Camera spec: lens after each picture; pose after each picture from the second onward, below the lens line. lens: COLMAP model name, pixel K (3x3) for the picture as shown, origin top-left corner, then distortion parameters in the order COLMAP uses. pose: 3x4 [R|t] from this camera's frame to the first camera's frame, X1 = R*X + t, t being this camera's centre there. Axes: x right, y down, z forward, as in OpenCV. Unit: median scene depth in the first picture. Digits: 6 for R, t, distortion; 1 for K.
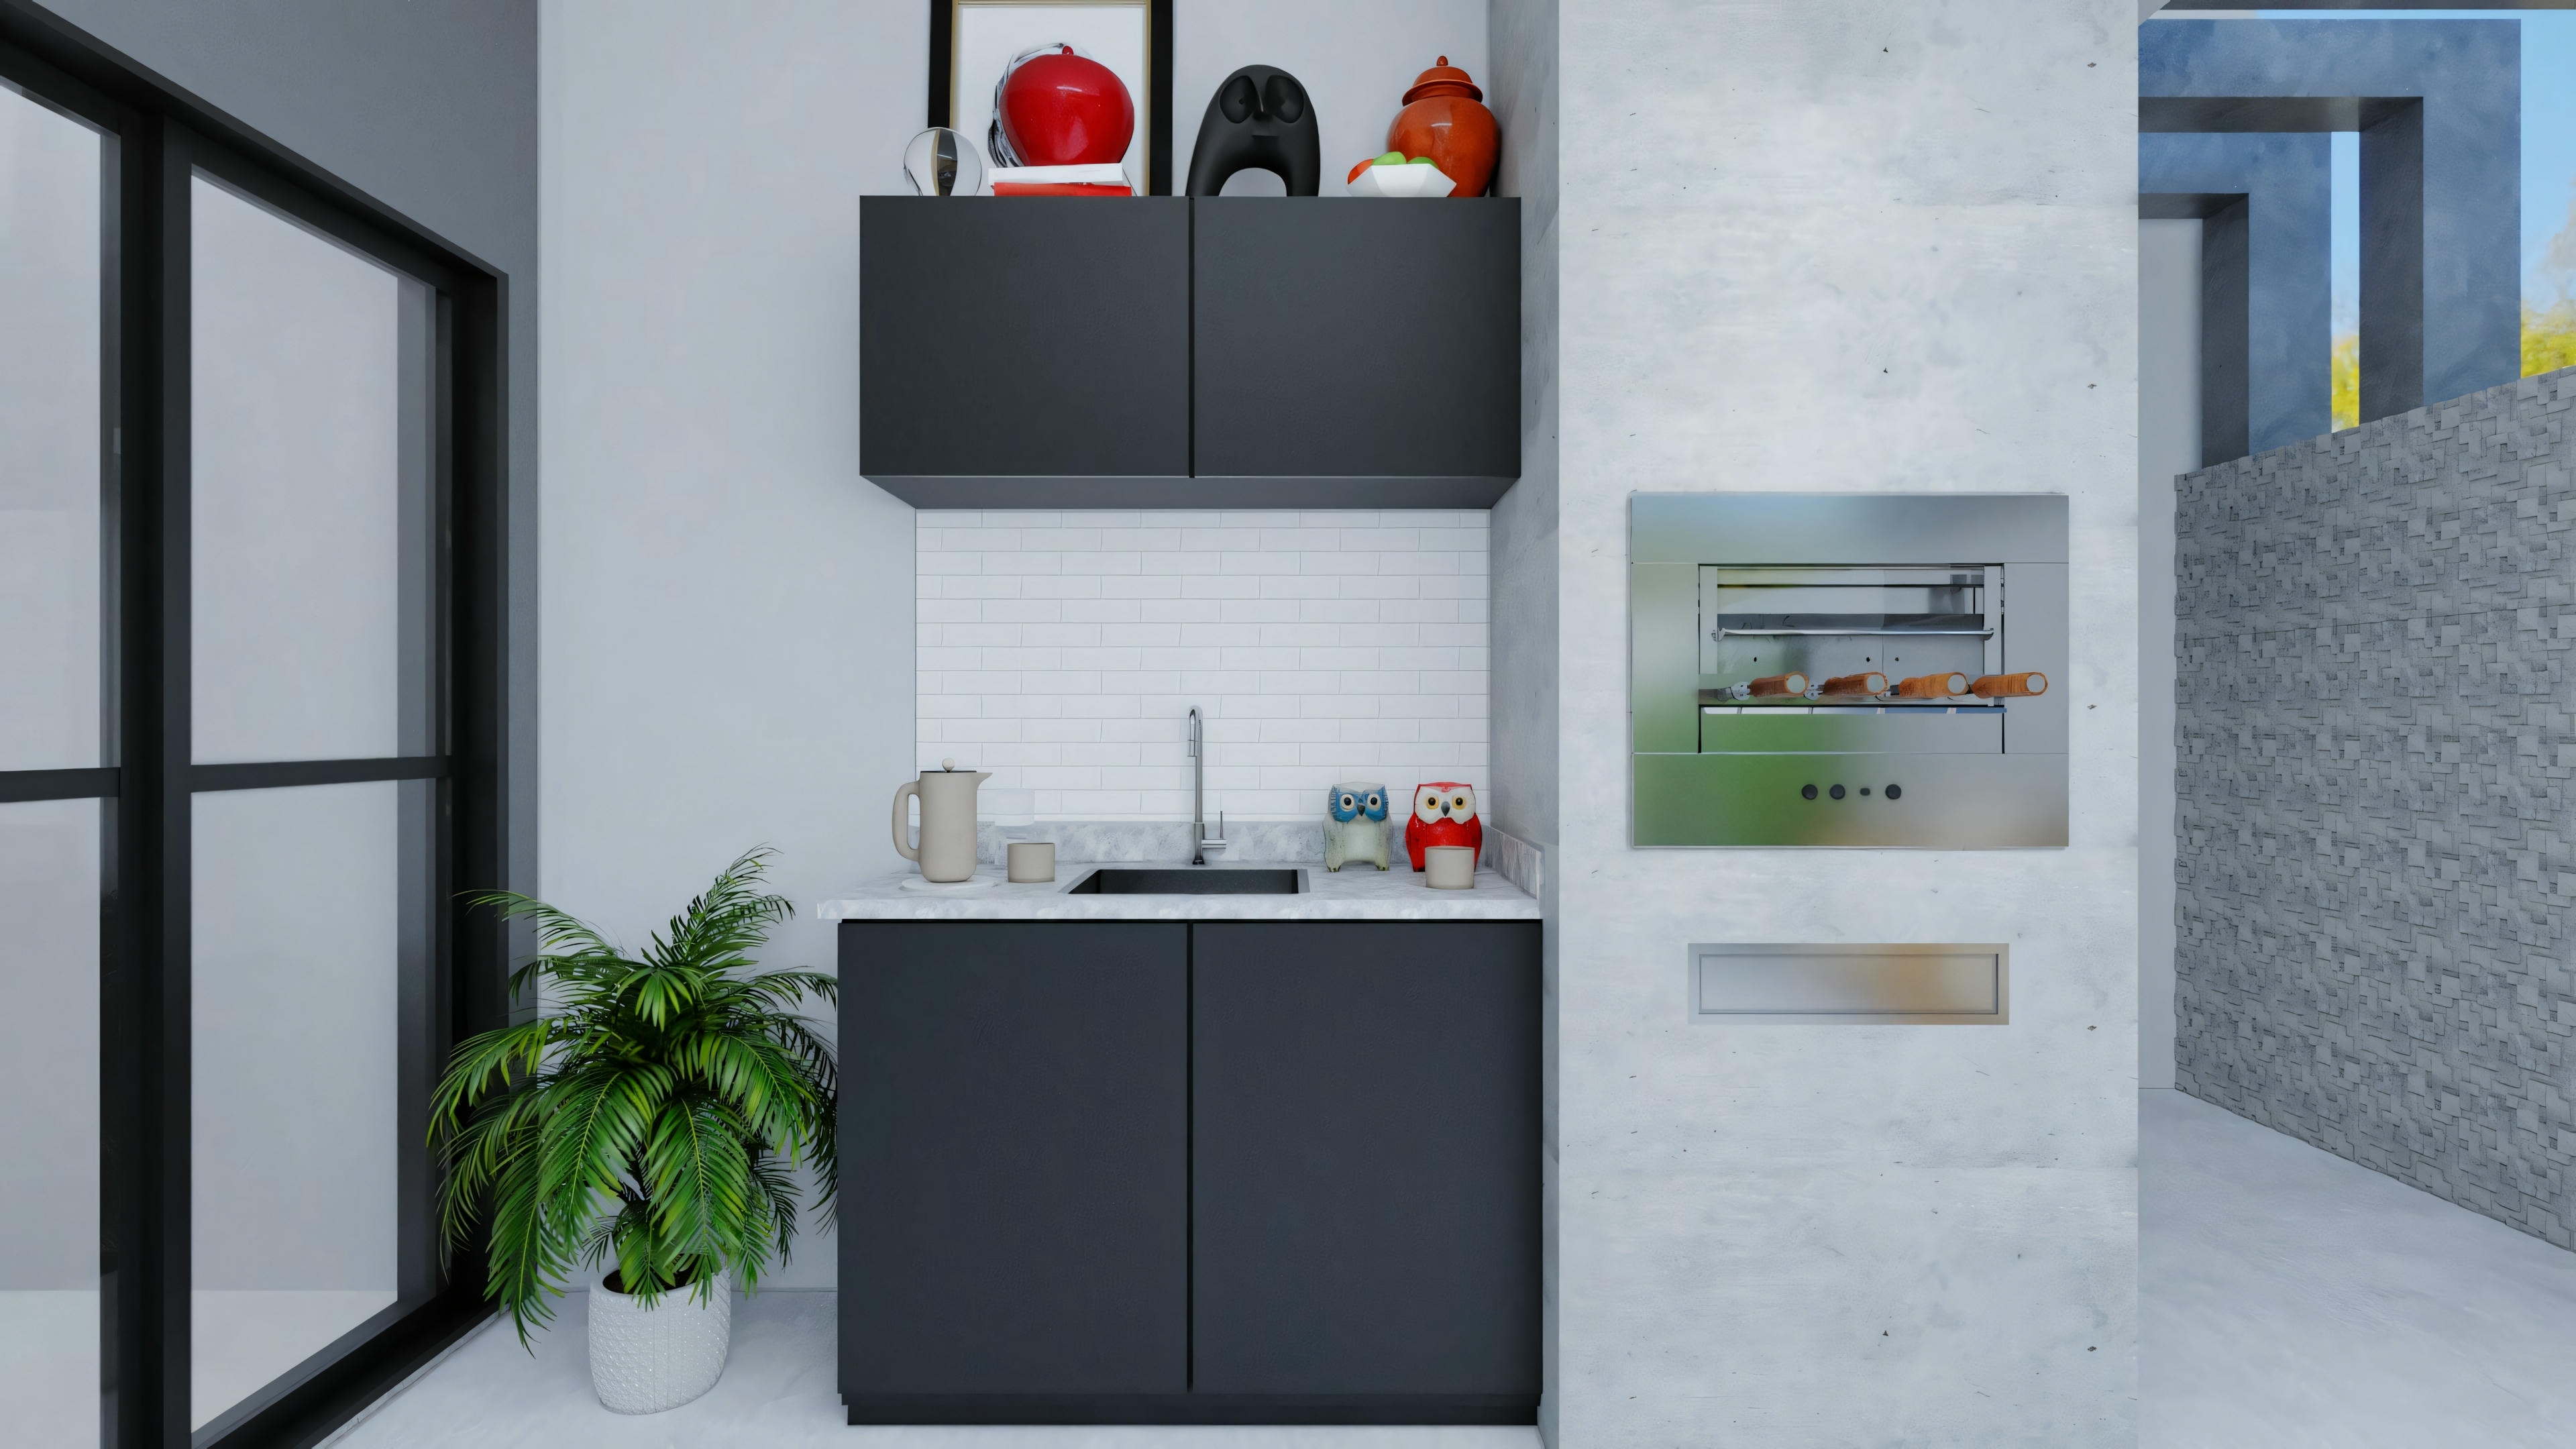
lens RADIAL K [[1291.9, 0, 1288.9], [0, 1291.9, 729.5], [0, 0, 1]] dist [0.000529, -0.000106]
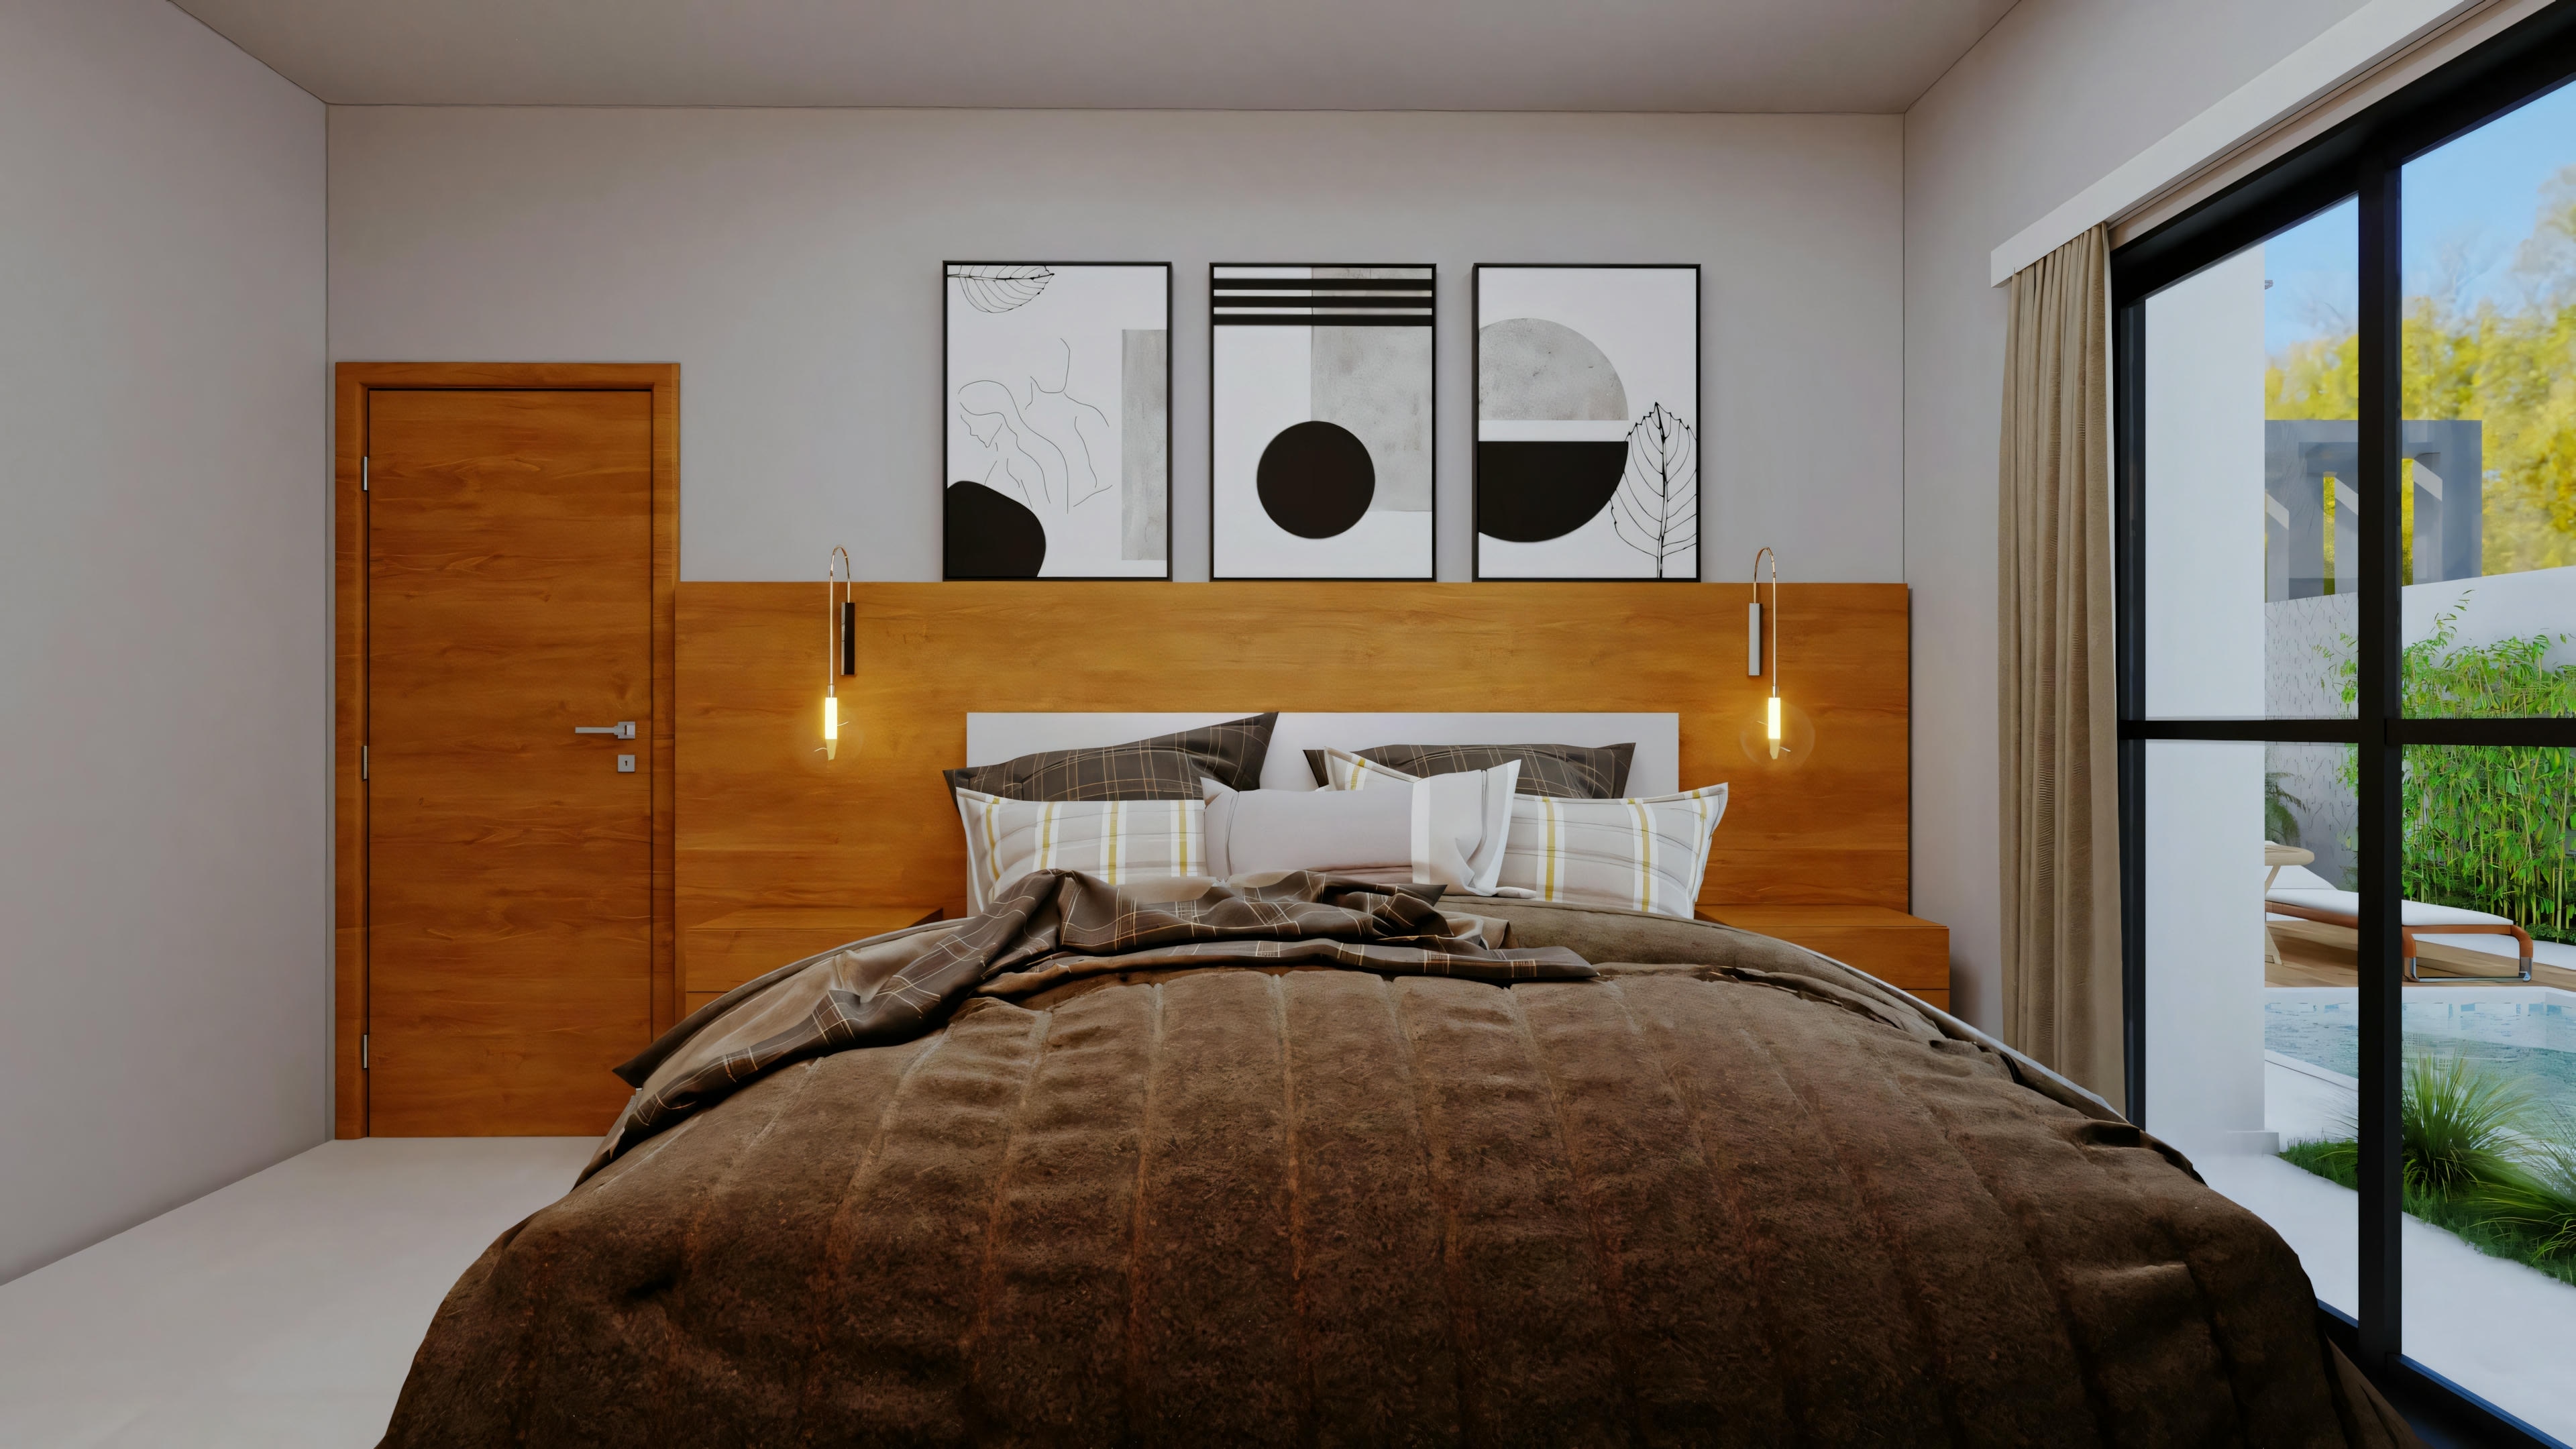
lens RADIAL K [[1291.9, 0, 1288.9], [0, 1291.9, 729.5], [0, 0, 1]] dist [0.000529, -0.000106]
pose [[-0.999840, 0.002131, -0.017757, 0.093897], [0.002179, 0.999994, -0.002682, 0.038643], [0.017751, -0.002720, -0.999839, 2.199316]]
